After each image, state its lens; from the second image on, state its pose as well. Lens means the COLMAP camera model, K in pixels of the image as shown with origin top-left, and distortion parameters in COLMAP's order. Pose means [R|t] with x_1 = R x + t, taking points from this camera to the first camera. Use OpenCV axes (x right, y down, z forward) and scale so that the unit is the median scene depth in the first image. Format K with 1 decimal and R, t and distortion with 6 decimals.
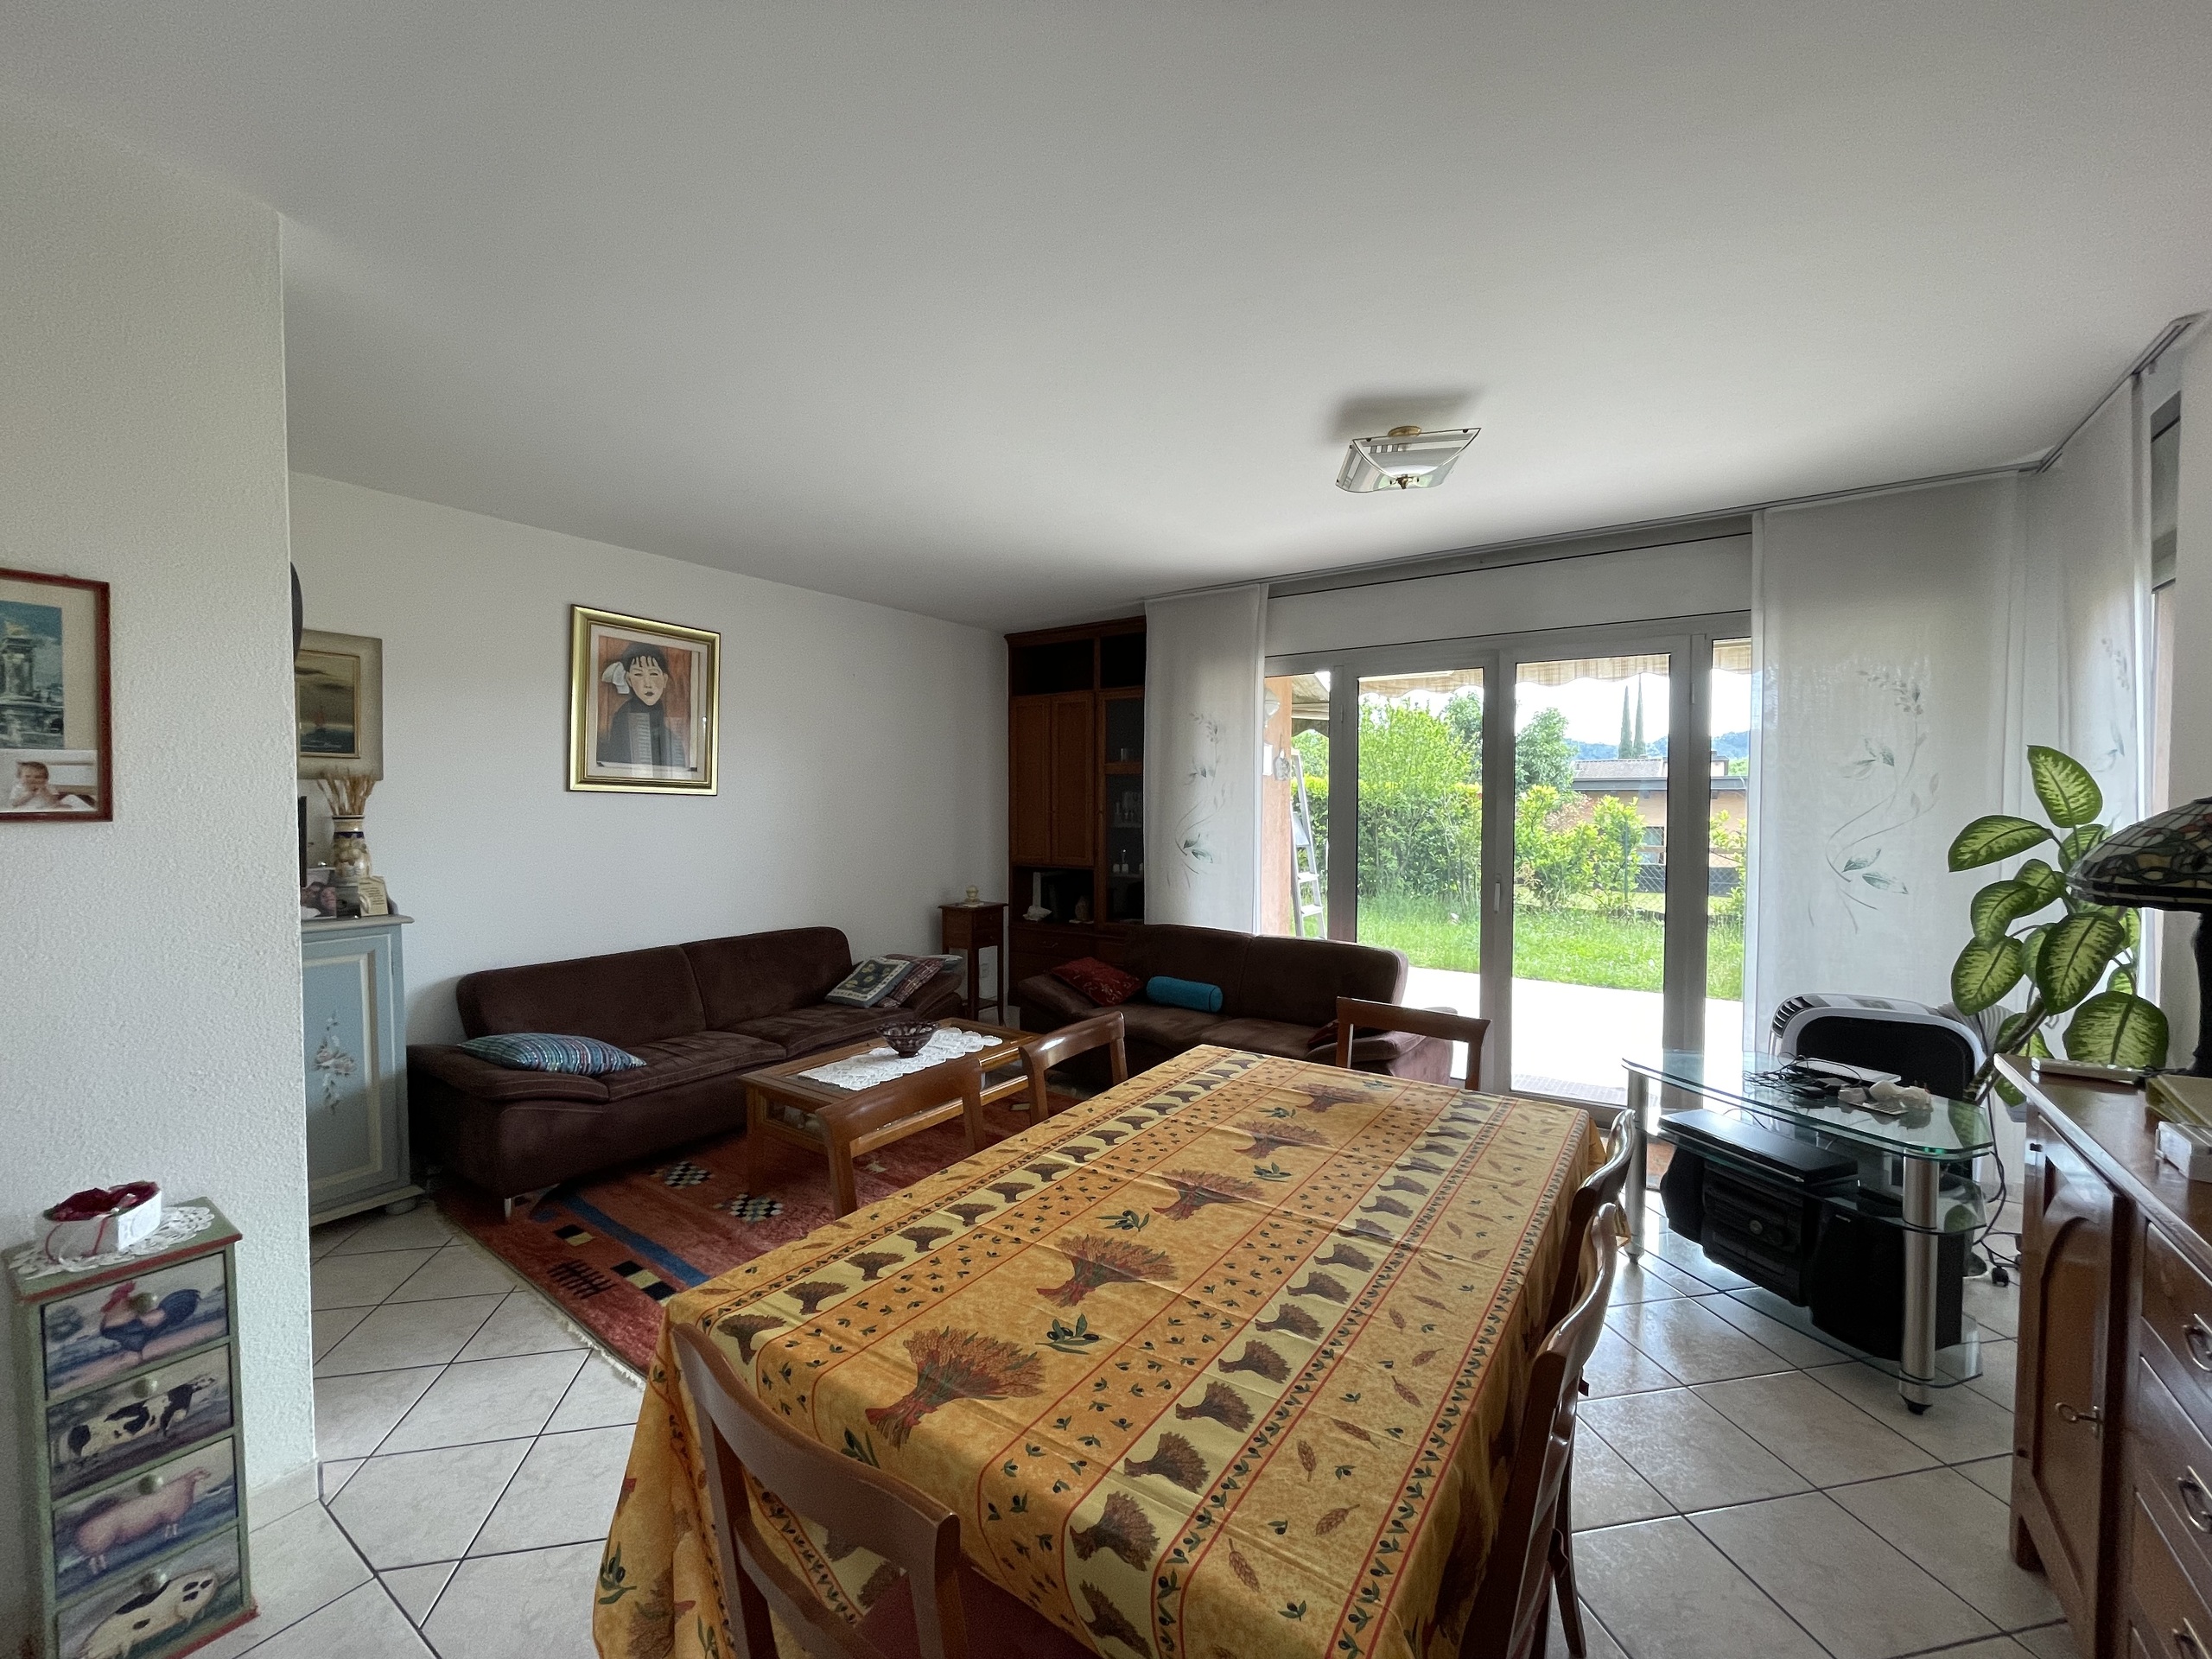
lens RADIAL K [[893.0, 0, 1106.0], [0, 893.0, 829.5], [0, 0, 1]] dist [0.000108, -0.000001]
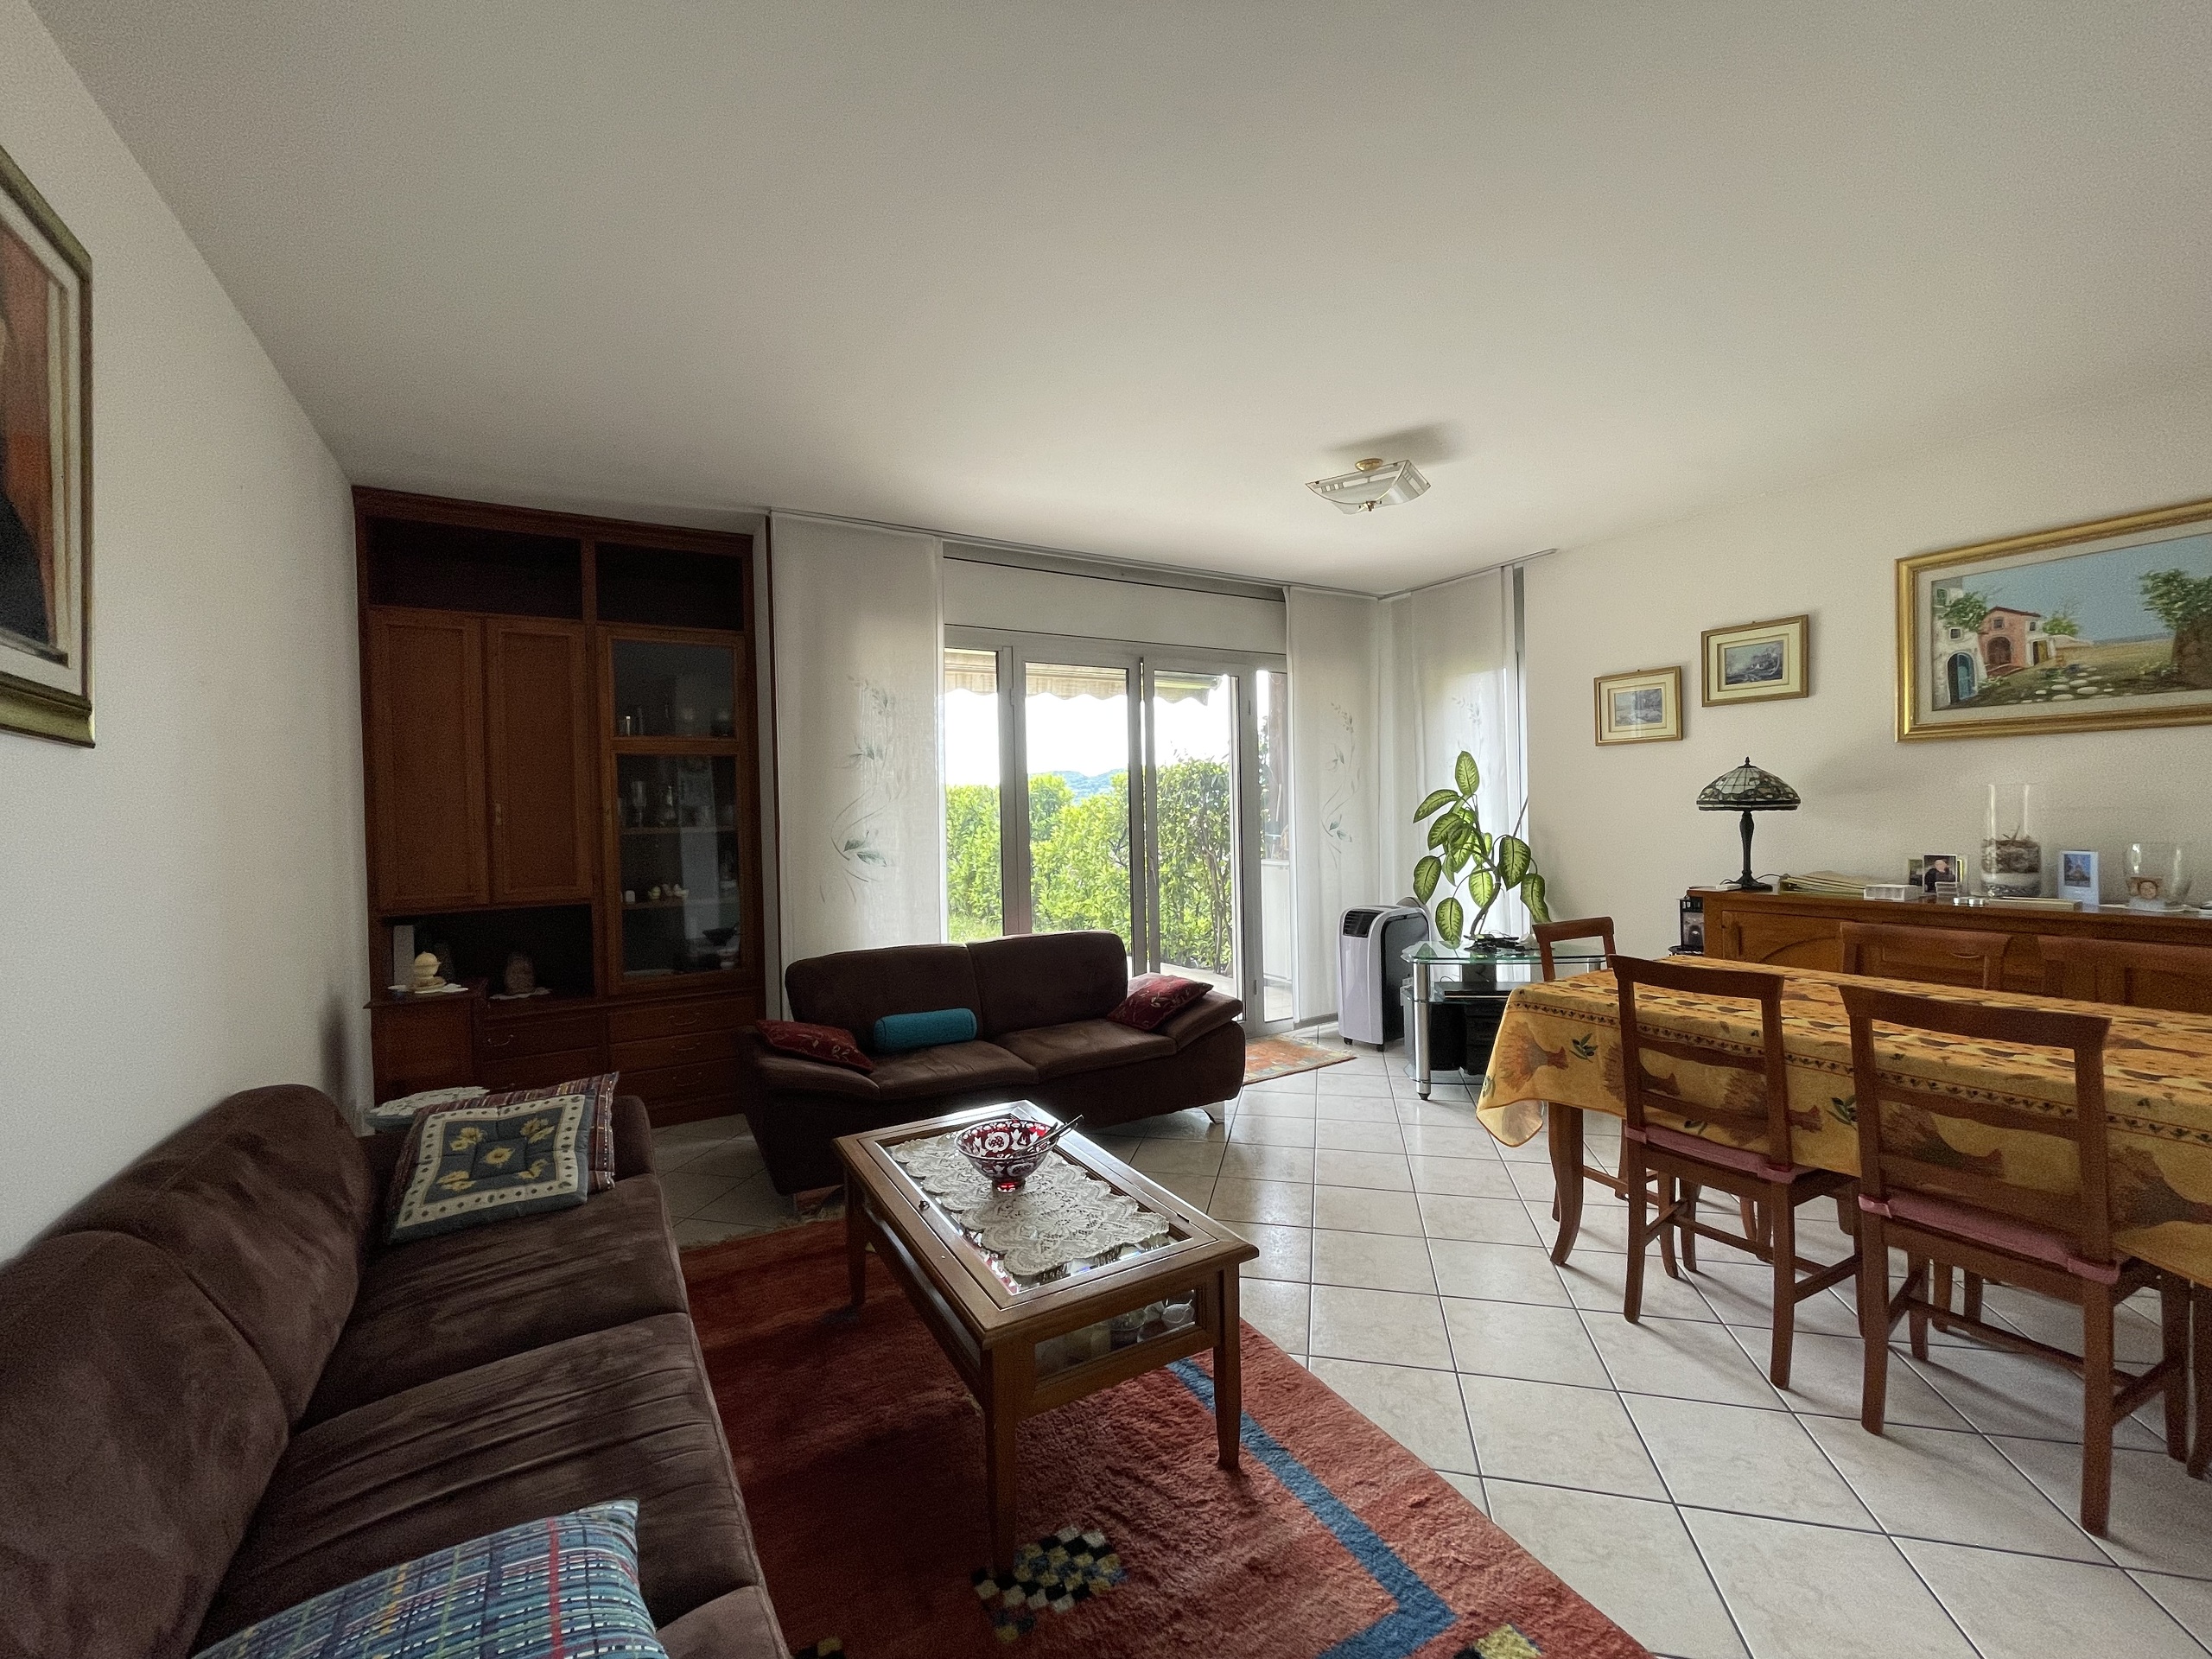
lens RADIAL K [[893.0, 0, 1106.0], [0, 893.0, 829.5], [0, 0, 1]] dist [0.000108, -0.000001]
pose [[0.421550, -0.032332, 0.906228, -0.587256], [0.051190, 0.998619, 0.011816, 0.005661], [-0.905359, 0.041409, 0.422623, 0.536077]]
